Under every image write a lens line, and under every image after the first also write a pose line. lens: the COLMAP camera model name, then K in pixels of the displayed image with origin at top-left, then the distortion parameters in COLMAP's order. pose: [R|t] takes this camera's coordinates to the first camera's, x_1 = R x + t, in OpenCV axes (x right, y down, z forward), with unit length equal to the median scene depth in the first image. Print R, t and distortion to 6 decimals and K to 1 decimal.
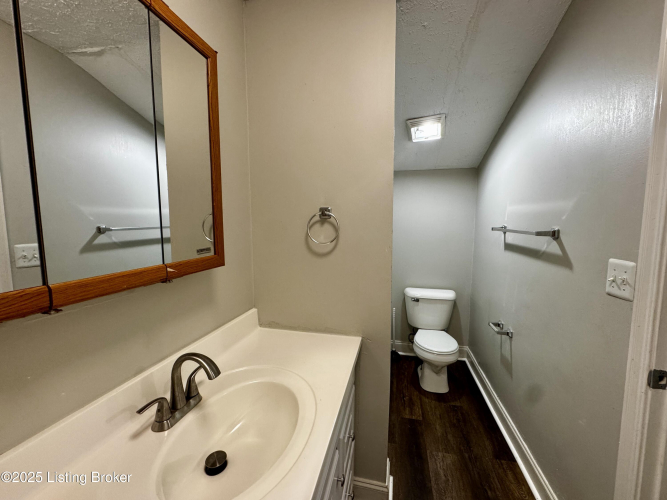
lens RADIAL K [[266.0, 0, 336.2], [0, 266.0, 248.1], [0, 0, 1]] dist [-0.000494, -0.000099]
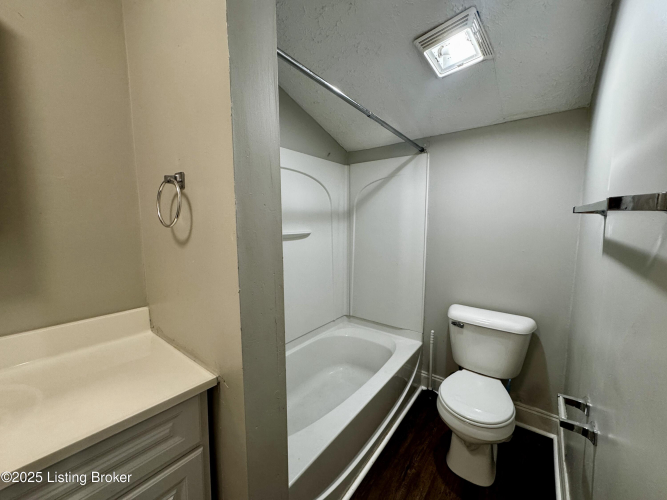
lens RADIAL K [[266.0, 0, 331.6], [0, 266.0, 248.7], [0, 0, 1]] dist [-0.000494, -0.000099]
pose [[0.905093, 0.043267, -0.423008, 0.309899], [-0.039447, 0.999063, 0.017785, 0.006616], [0.423381, 0.000589, 0.905952, 0.287566]]
